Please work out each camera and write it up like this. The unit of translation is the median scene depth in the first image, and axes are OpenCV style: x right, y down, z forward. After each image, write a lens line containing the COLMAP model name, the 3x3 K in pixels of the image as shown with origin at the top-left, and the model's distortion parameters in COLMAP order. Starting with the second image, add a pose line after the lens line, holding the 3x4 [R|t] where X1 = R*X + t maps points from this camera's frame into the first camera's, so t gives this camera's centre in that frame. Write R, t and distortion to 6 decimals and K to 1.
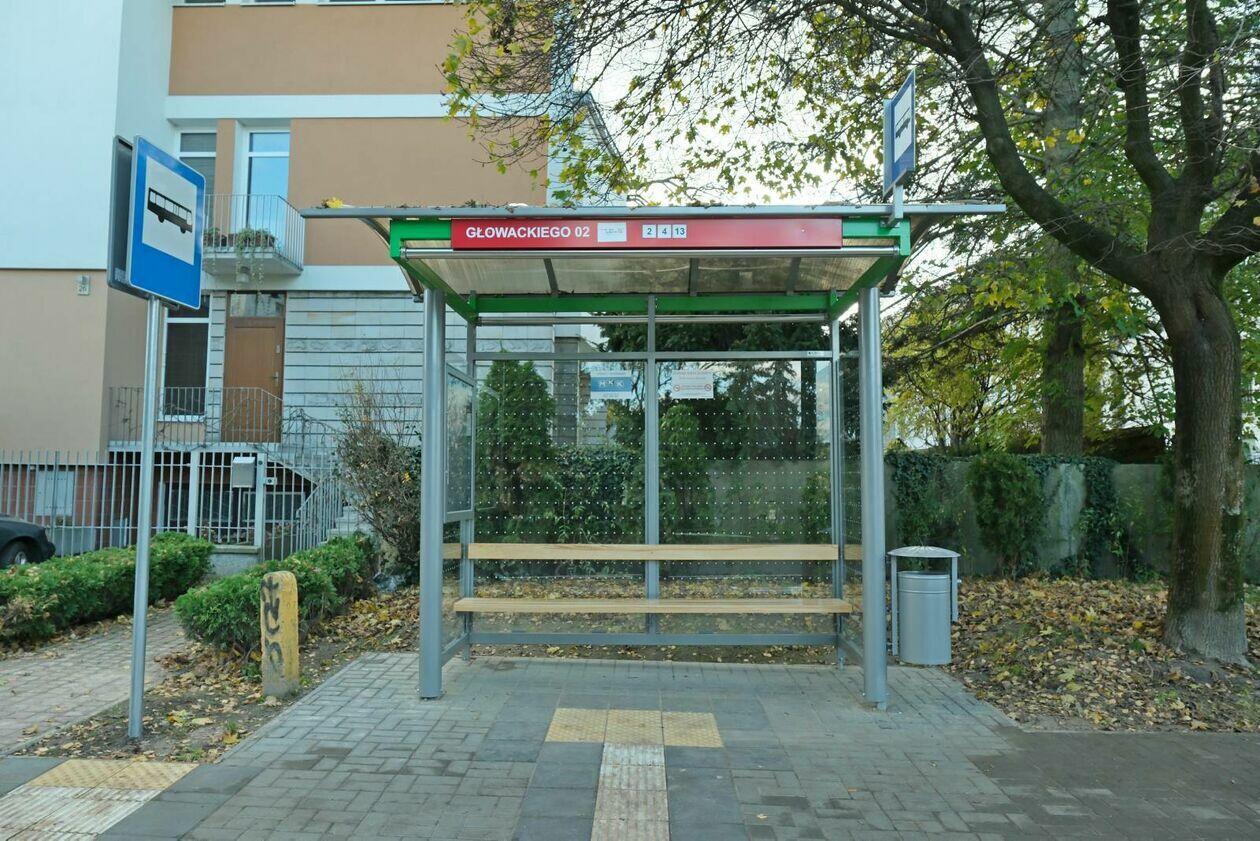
lens RADIAL K [[844.0, 0, 624.9], [0, 844.0, 412.8], [0, 0, 1]] dist [-0.028030, 0.002715]
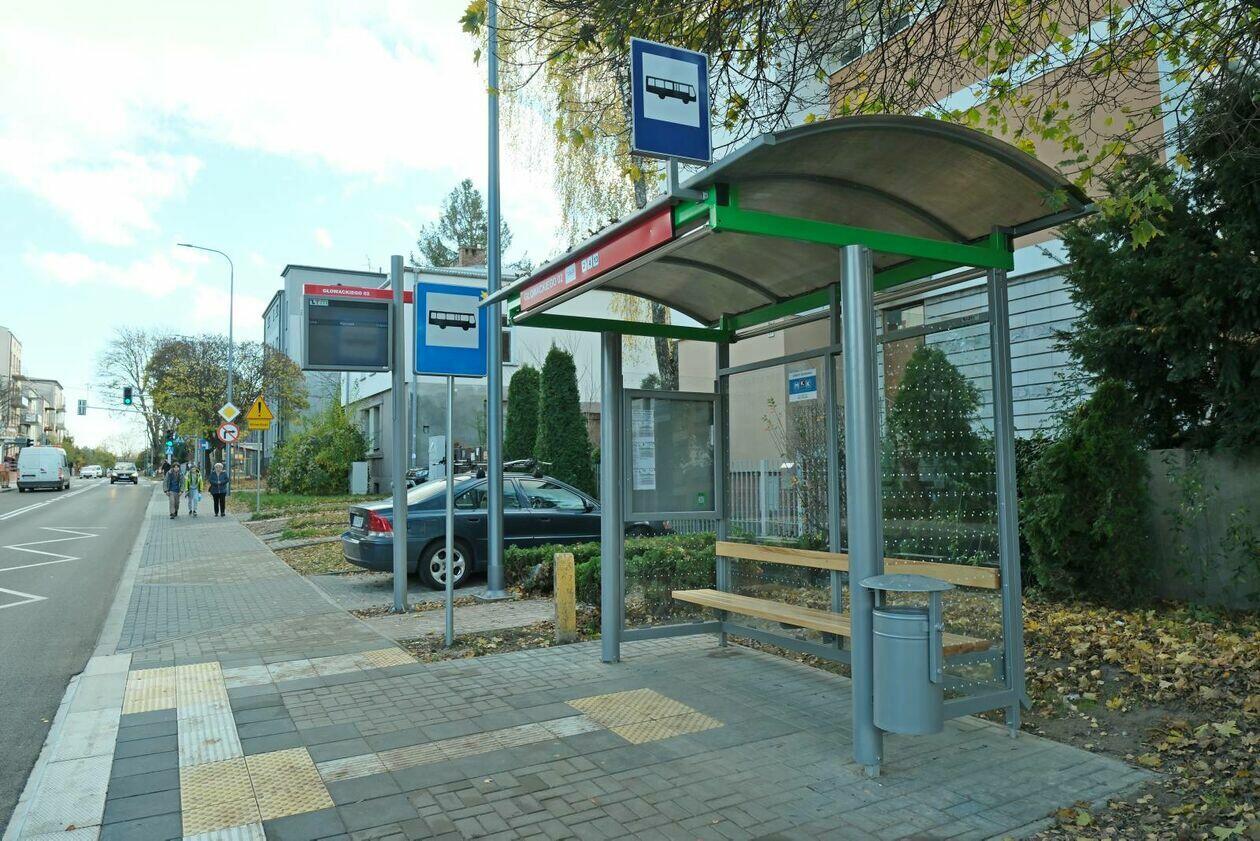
lens RADIAL K [[844.0, 0, 620.3], [0, 844.0, 424.8], [0, 0, 1]] dist [-0.028030, 0.002715]
pose [[0.497653, -0.067147, -0.864773, 0.567872], [0.083164, 0.996100, -0.029486, 0.018151], [0.863380, -0.057244, 0.501296, 0.266518]]
